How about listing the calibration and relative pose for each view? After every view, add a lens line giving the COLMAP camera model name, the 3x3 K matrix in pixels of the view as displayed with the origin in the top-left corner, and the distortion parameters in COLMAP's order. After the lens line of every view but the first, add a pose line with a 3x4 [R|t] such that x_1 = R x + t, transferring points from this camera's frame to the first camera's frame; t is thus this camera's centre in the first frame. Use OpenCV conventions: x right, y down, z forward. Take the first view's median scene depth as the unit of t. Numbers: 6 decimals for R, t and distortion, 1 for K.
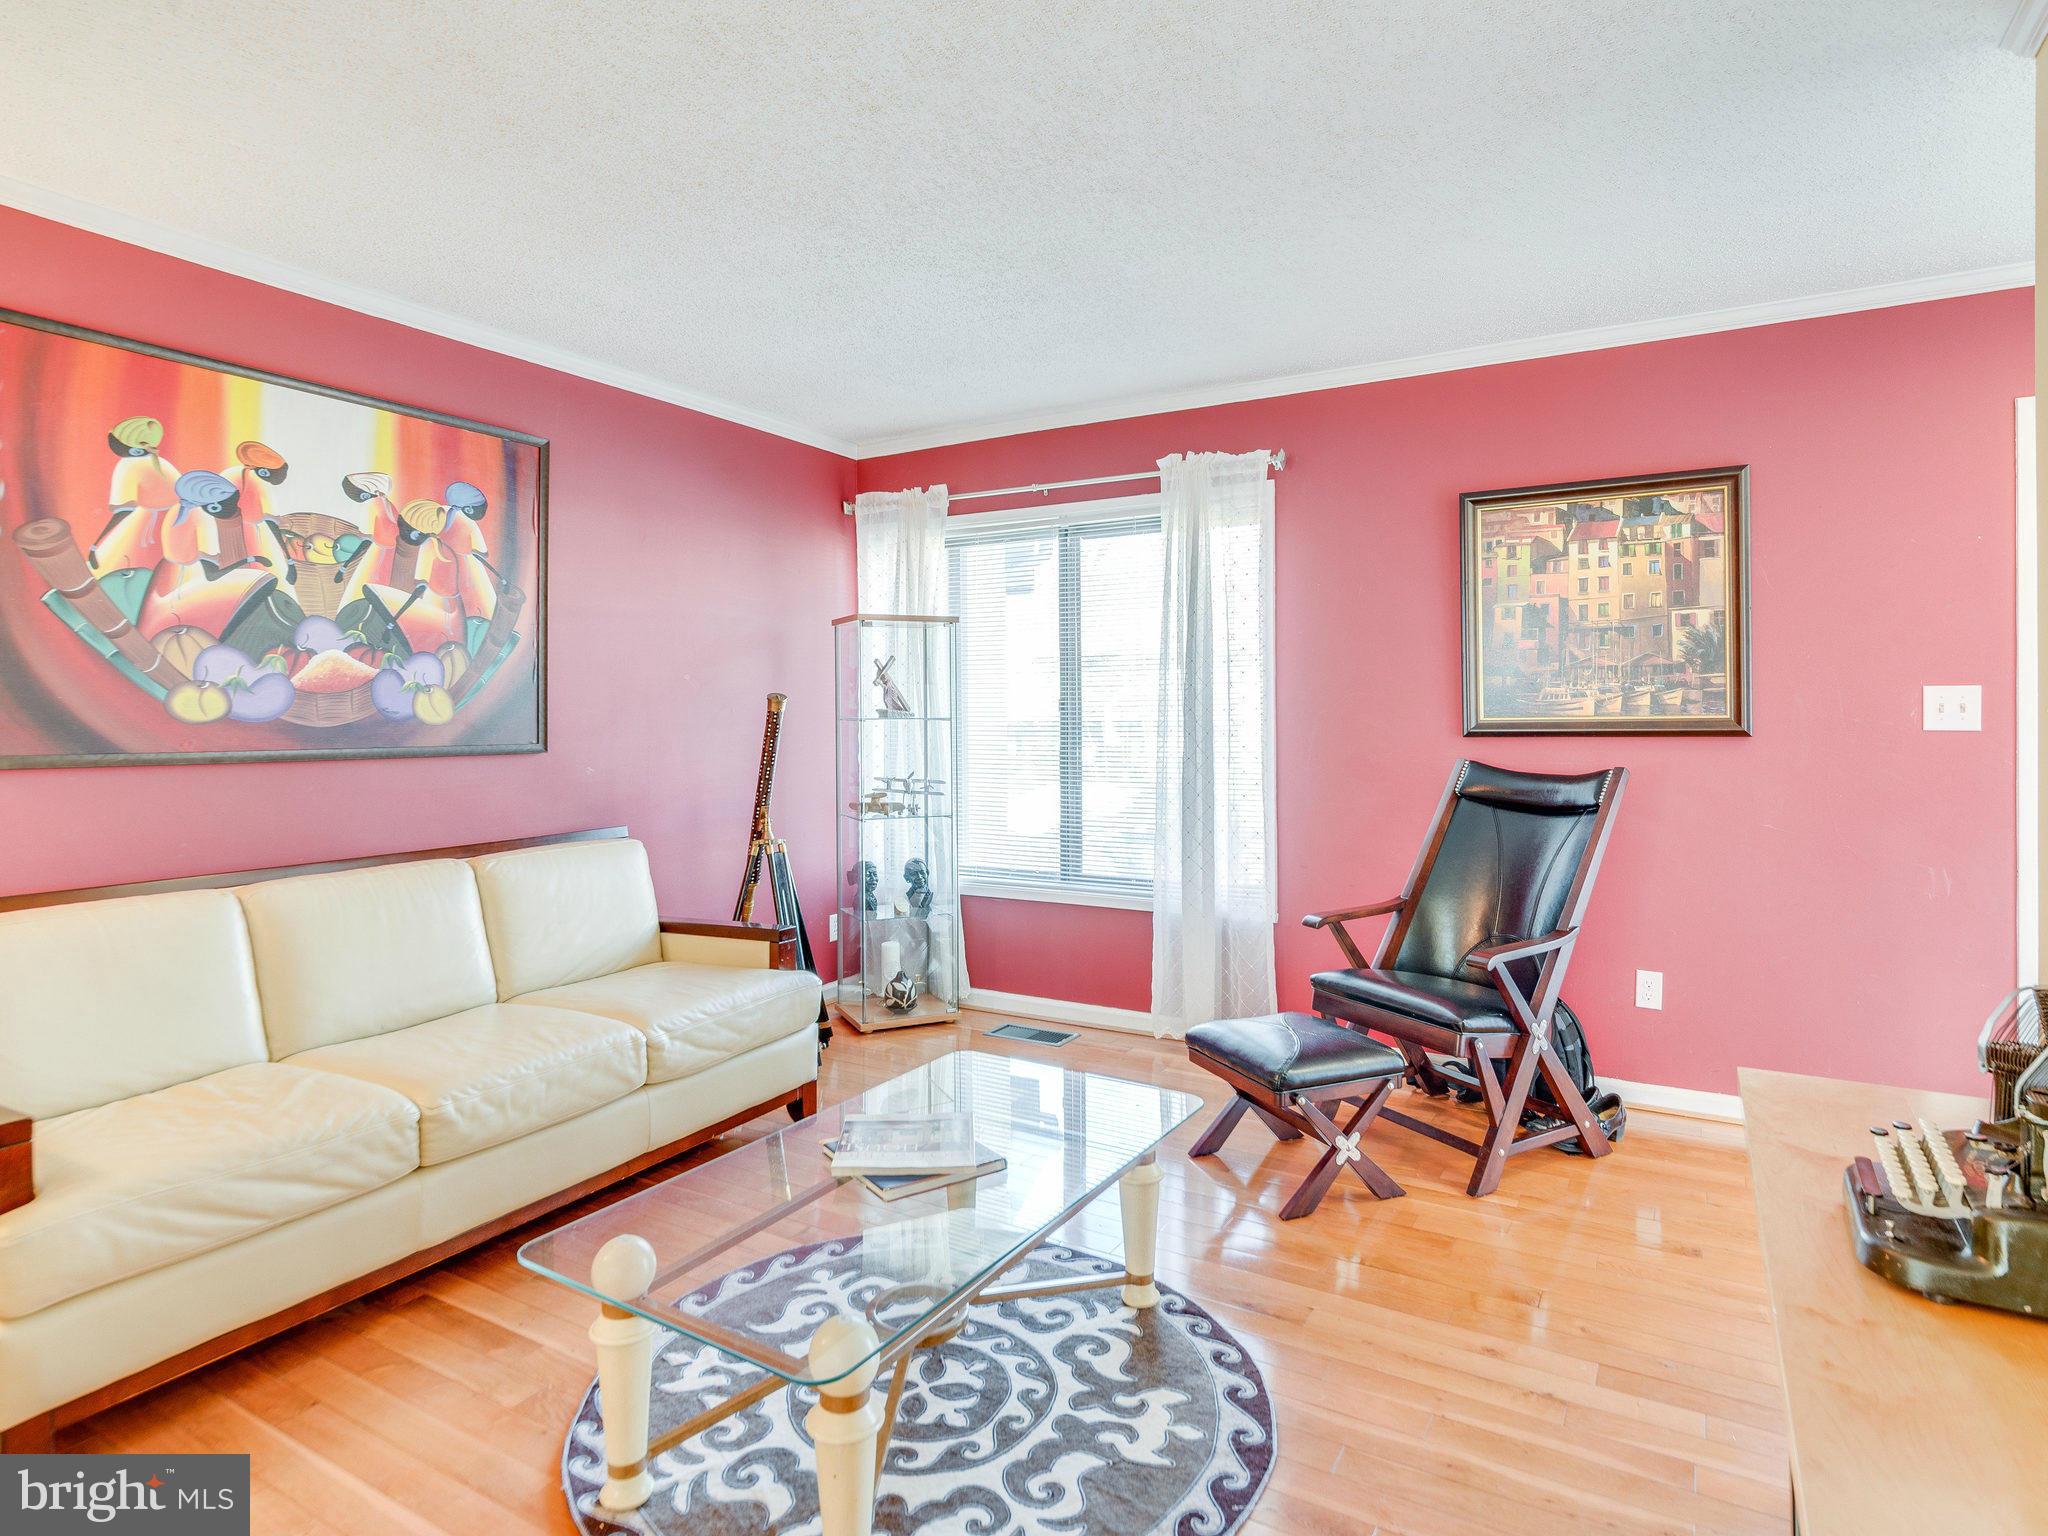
lens RADIAL K [[1139.2, 0, 1000.2], [0, 1139.2, 759.9], [0, 0, 1]] dist [0.003806, 0.001738]
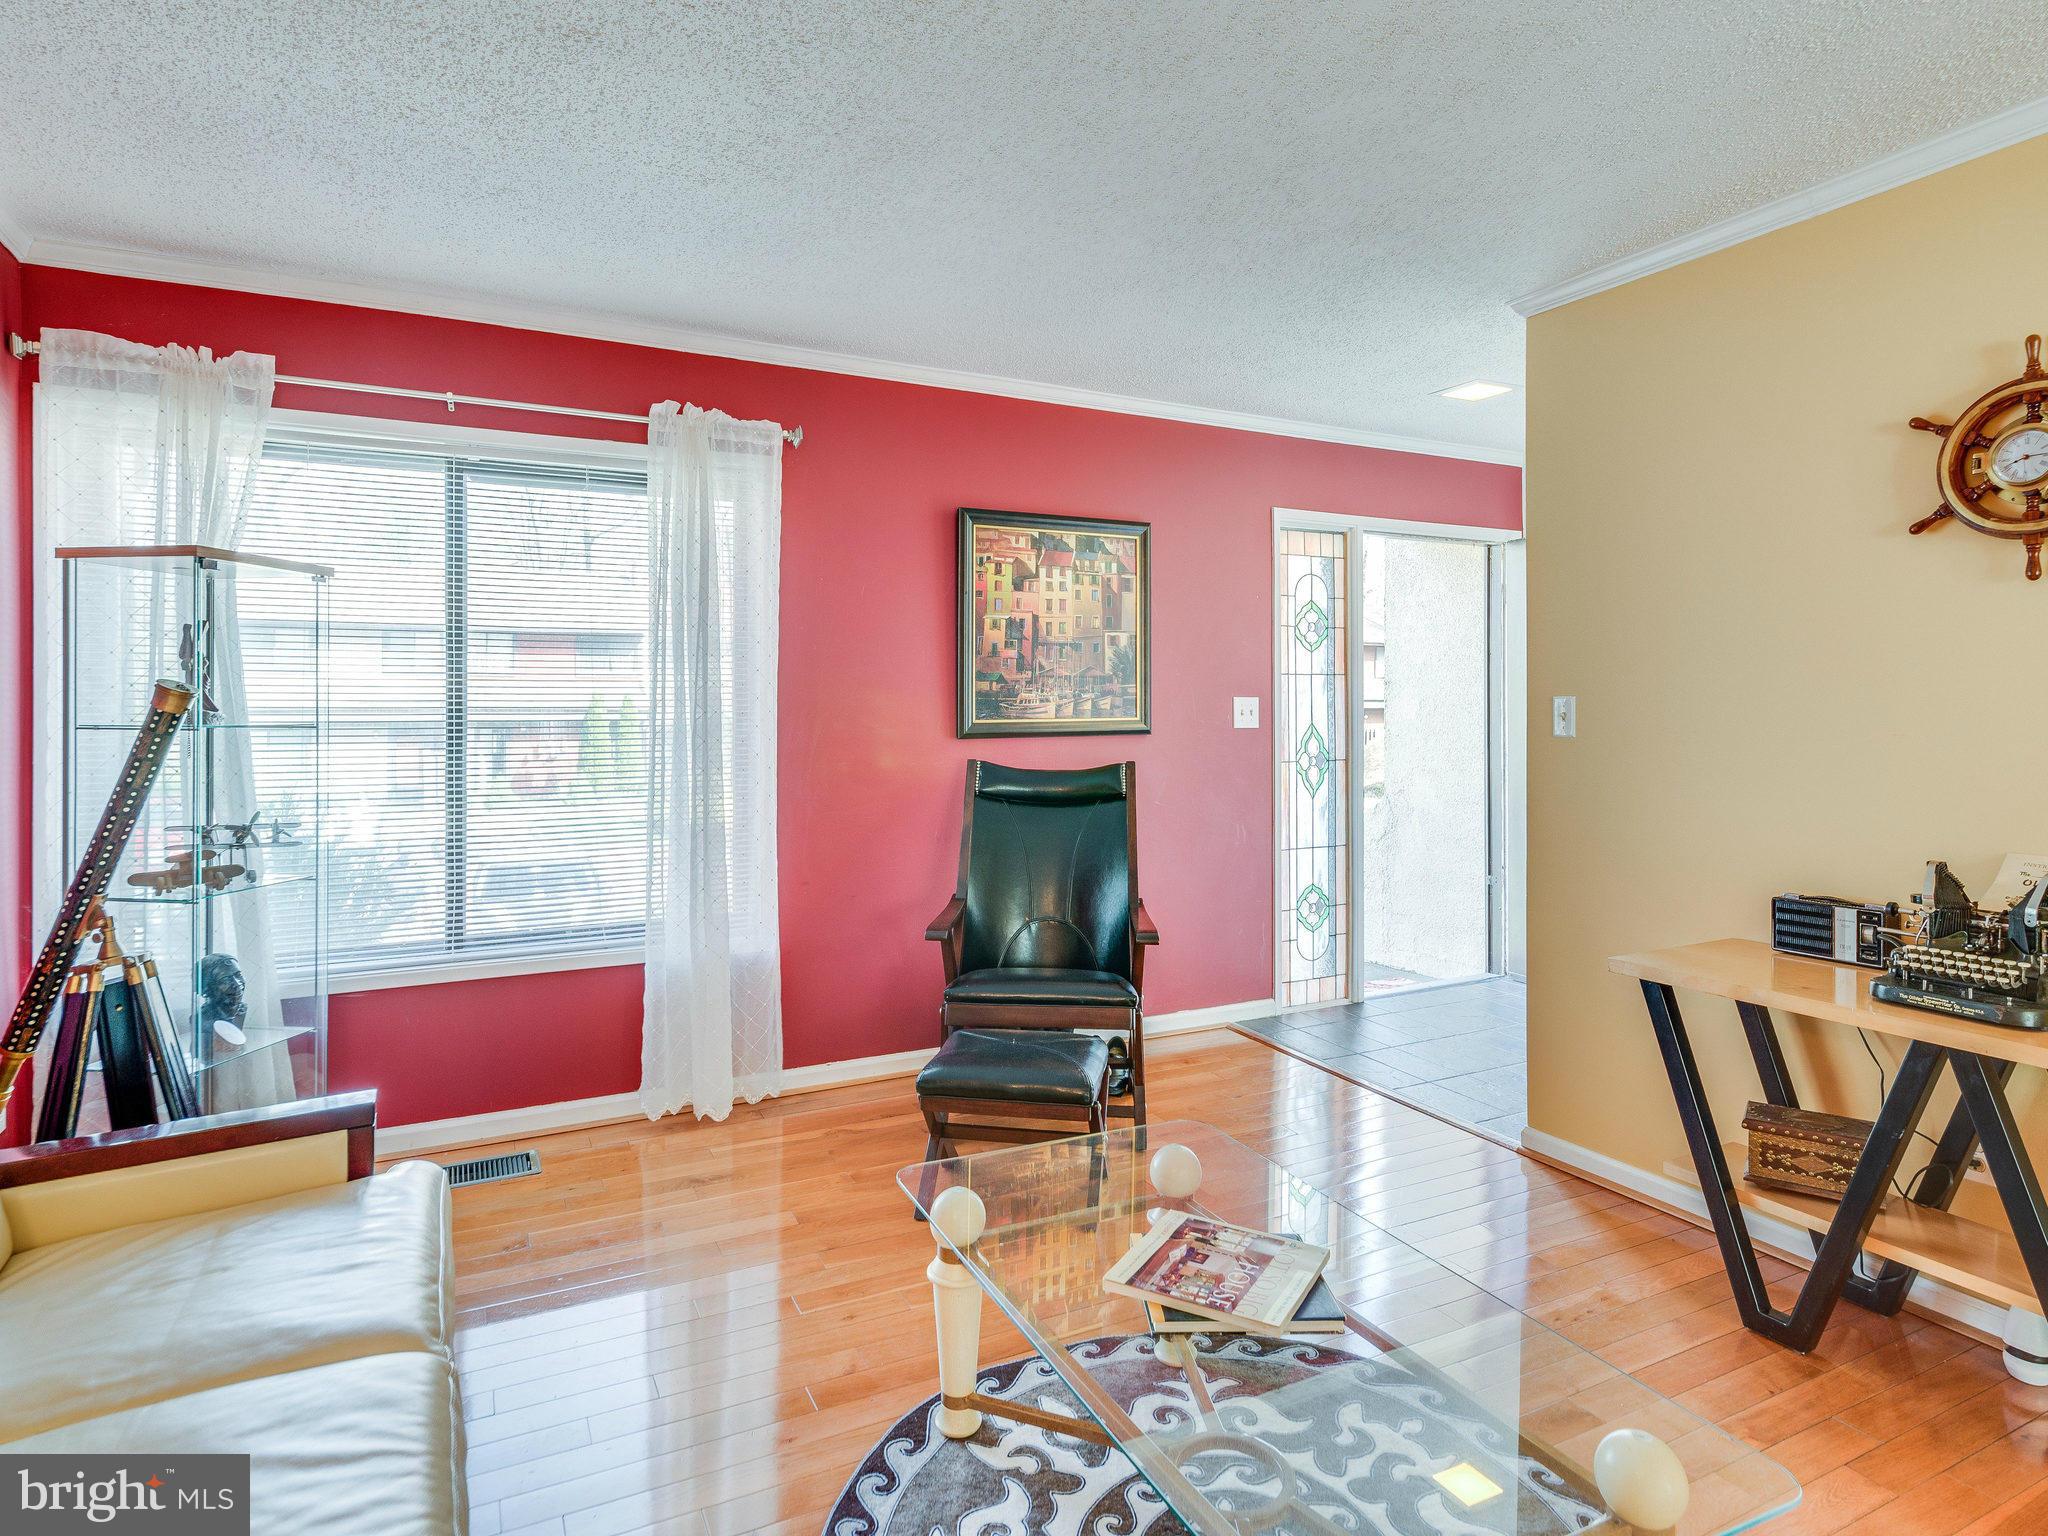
lens RADIAL K [[1139.2, 0, 1000.2], [0, 1139.2, 759.9], [0, 0, 1]] dist [0.003806, 0.001738]
pose [[0.539043, -0.031028, 0.841706, -0.525302], [0.037567, 0.999212, 0.012775, -0.014513], [-0.841440, 0.024734, 0.539784, 0.457438]]
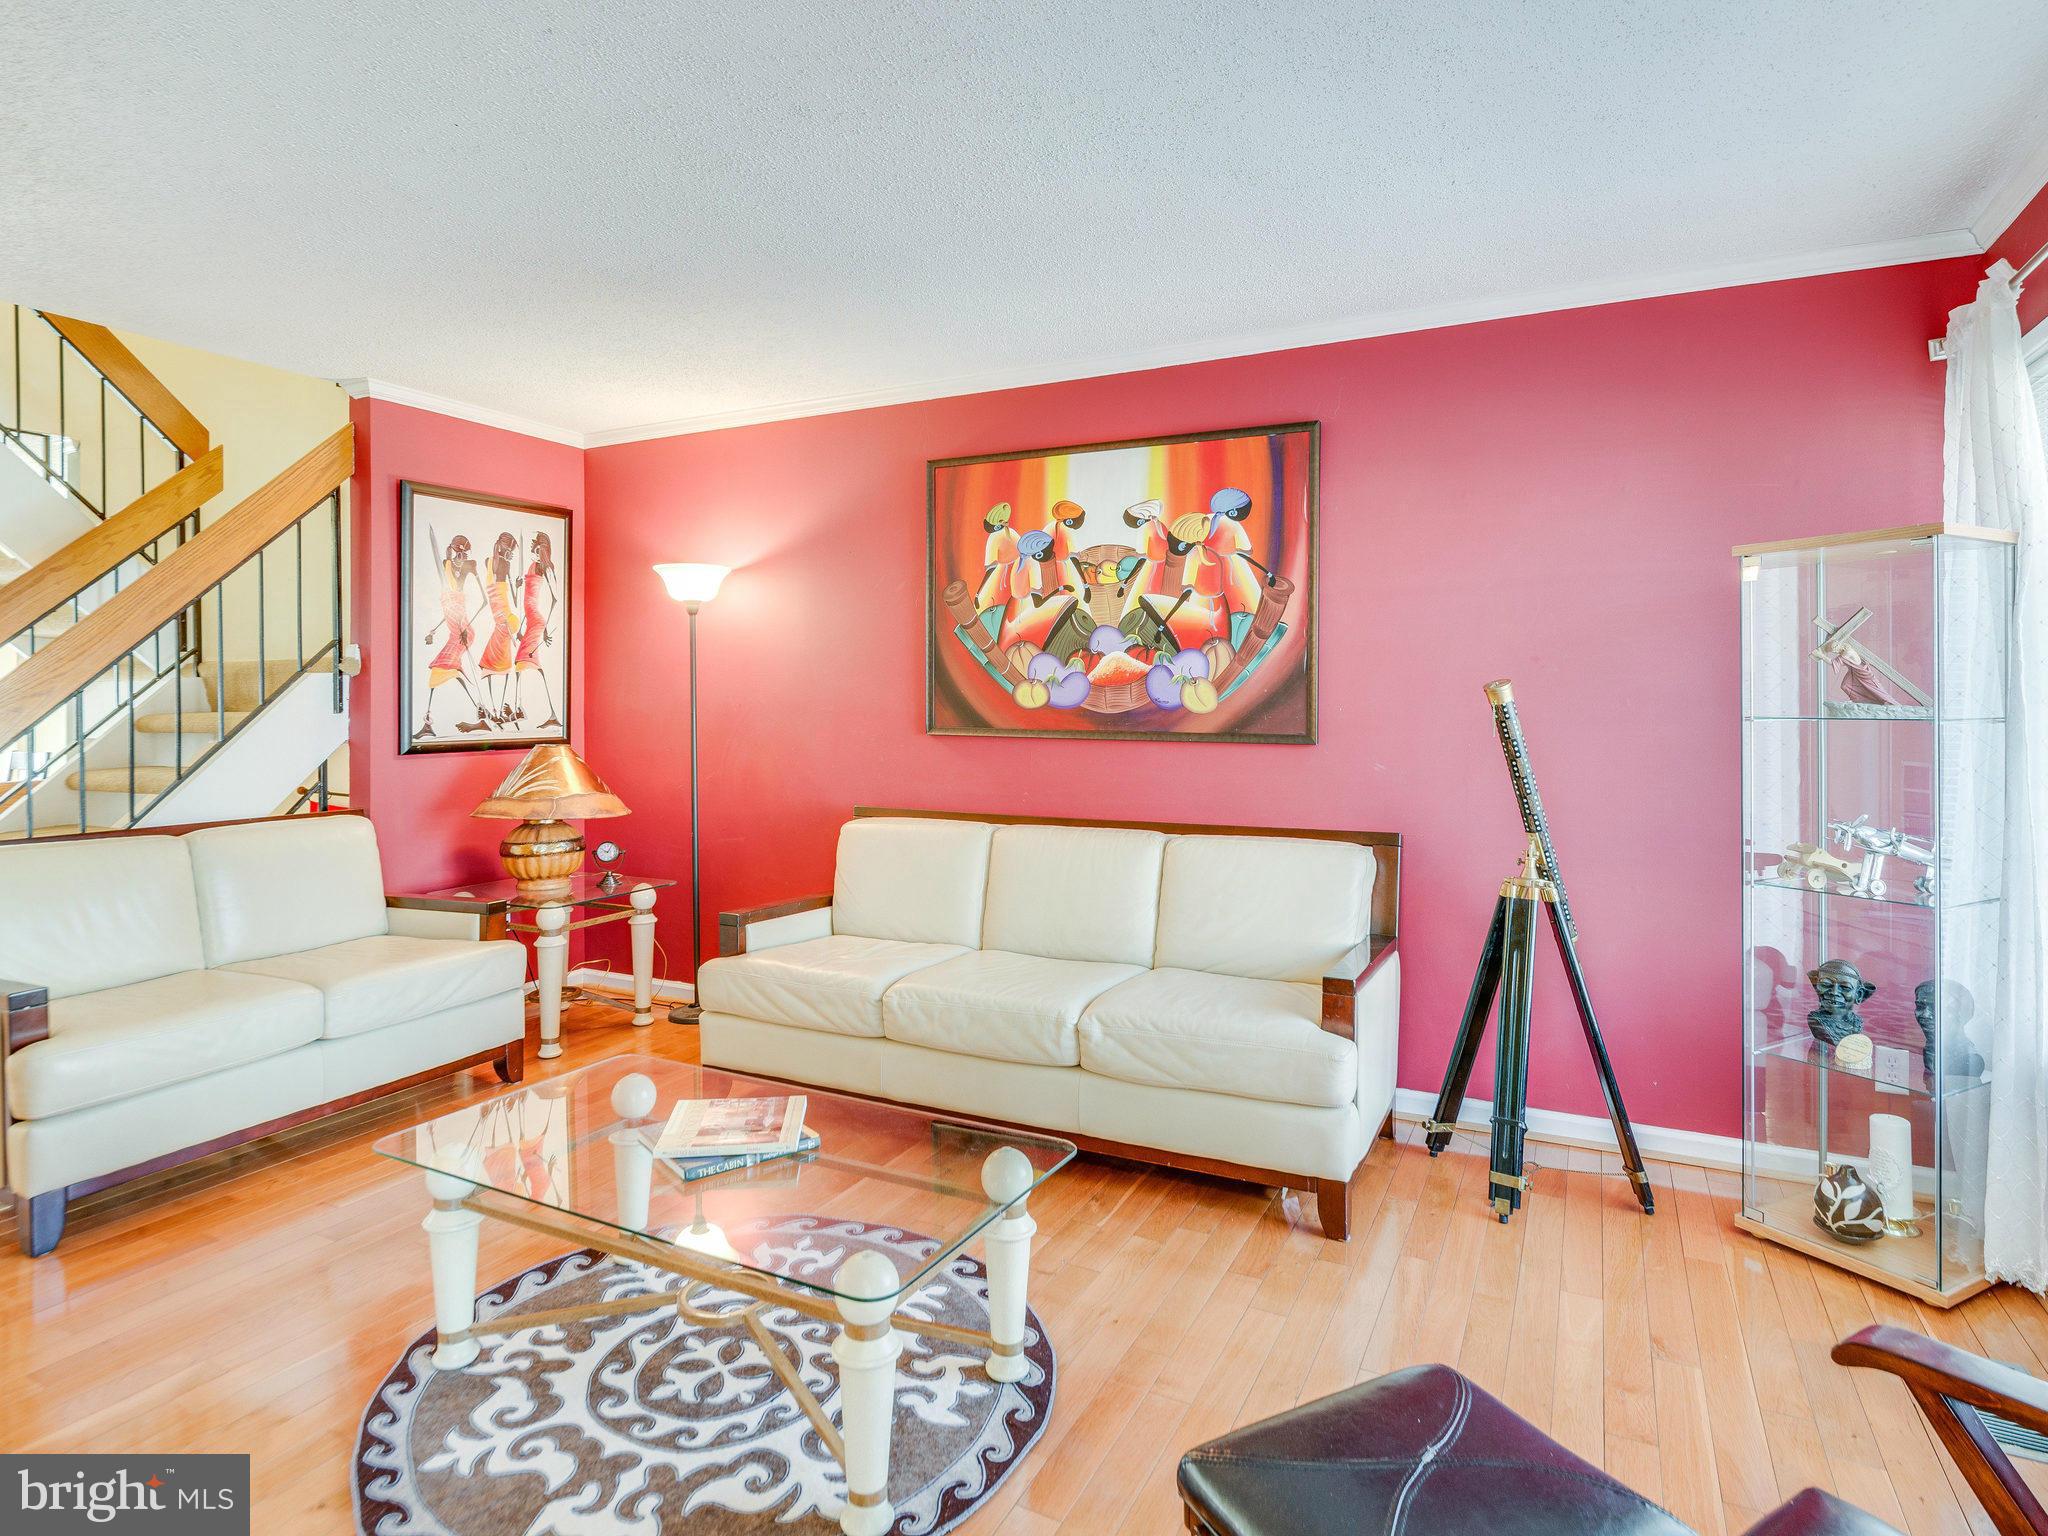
lens RADIAL K [[1144.6, 0, 1007.6], [0, 1144.6, 730.3], [0, 0, 1]] dist [-0.000076, 0.000391]
pose [[0.072352, 0.035617, -0.996743, 0.625862], [-0.042090, 0.998581, 0.032627, -0.044120], [0.996491, 0.039592, 0.073749, 0.756709]]
